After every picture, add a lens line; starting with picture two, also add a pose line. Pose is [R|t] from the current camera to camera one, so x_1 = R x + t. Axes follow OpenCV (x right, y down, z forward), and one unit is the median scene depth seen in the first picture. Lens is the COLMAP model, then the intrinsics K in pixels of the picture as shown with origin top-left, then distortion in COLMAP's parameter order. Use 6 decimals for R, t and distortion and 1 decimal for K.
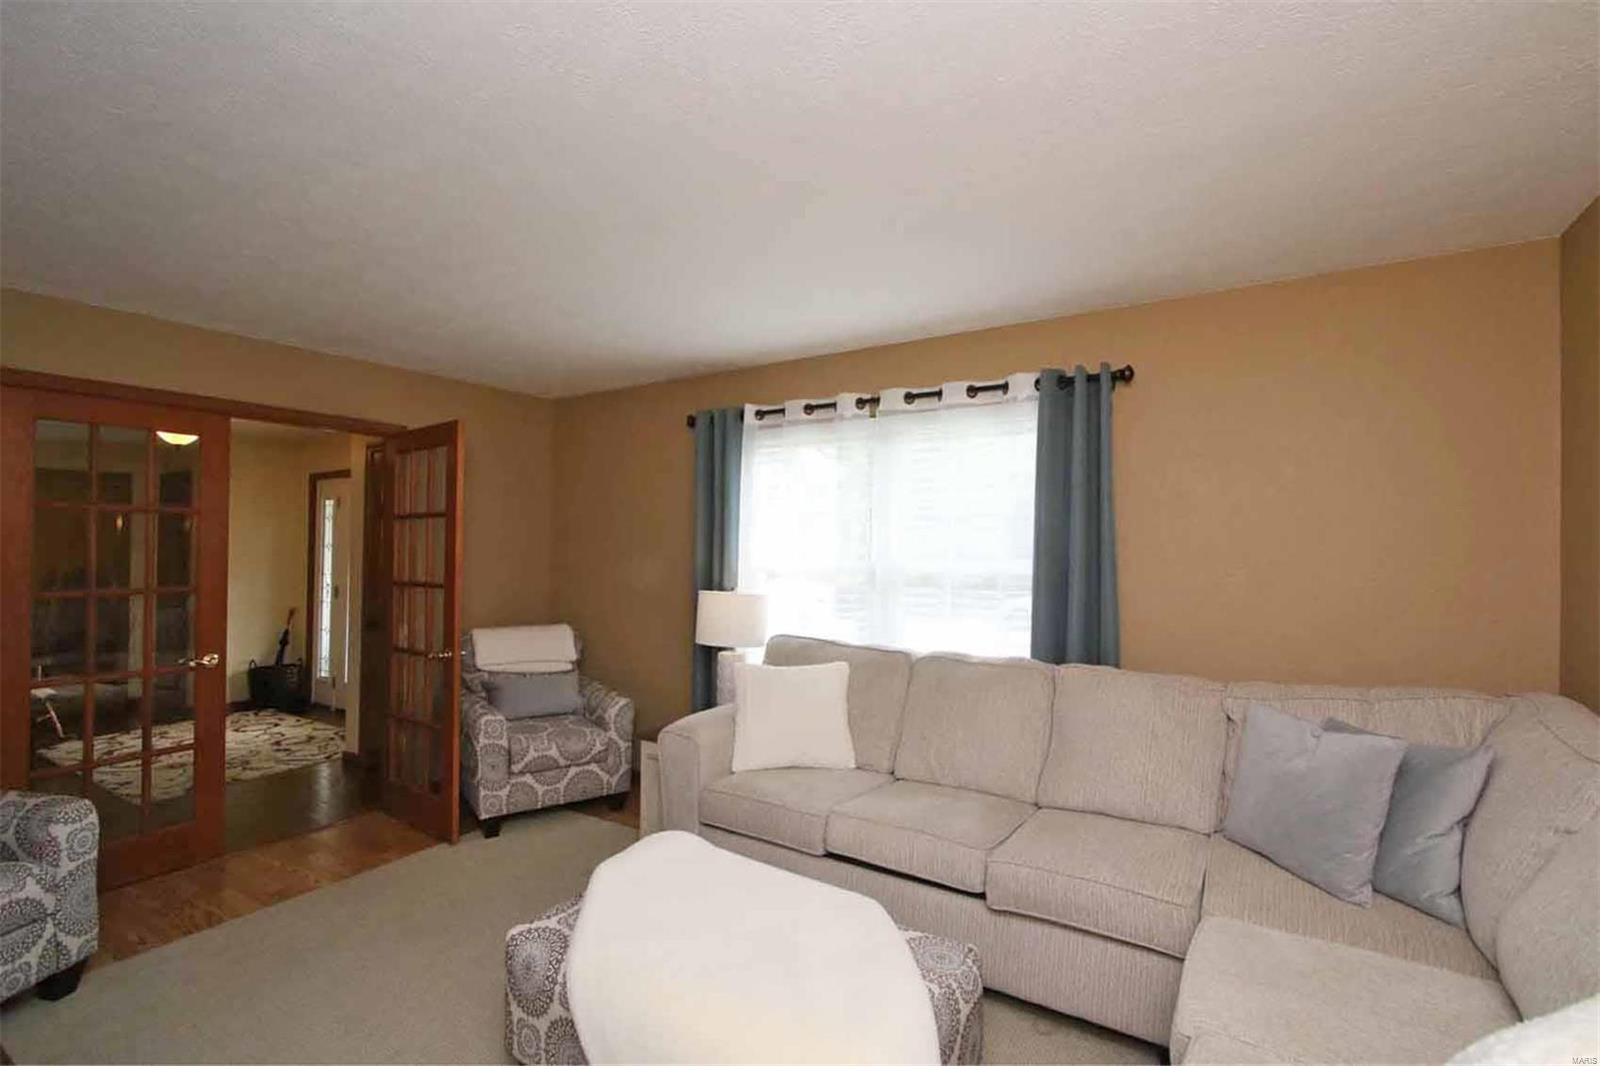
lens RADIAL K [[705.2, 0, 803.1], [0, 705.2, 544.0], [0, 0, 1]] dist [-0.001275, -0.000160]
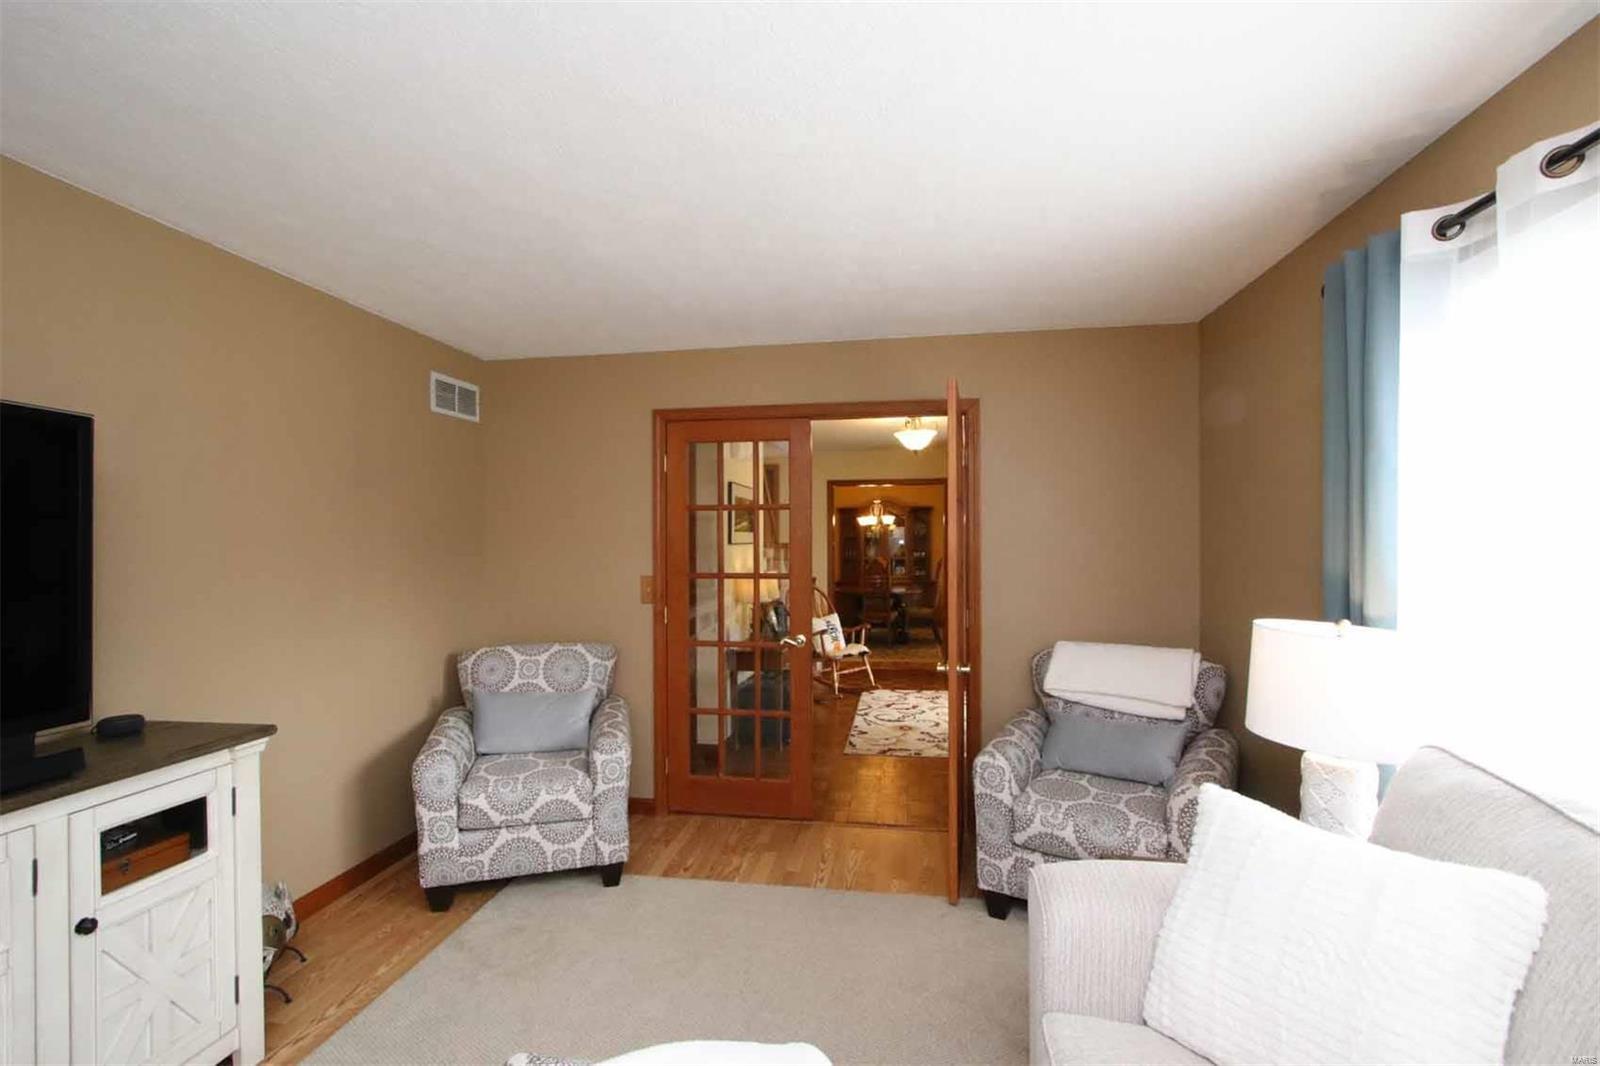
lens RADIAL K [[734.1, 0, 799.1], [0, 734.1, 536.6], [0, 0, 1]] dist [-0.015188, -0.000167]
pose [[0.391846, -0.009212, -0.919985, 0.205679], [0.009712, 0.999936, -0.005876, 0.006522], [0.919980, -0.006632, 0.391910, 0.493610]]
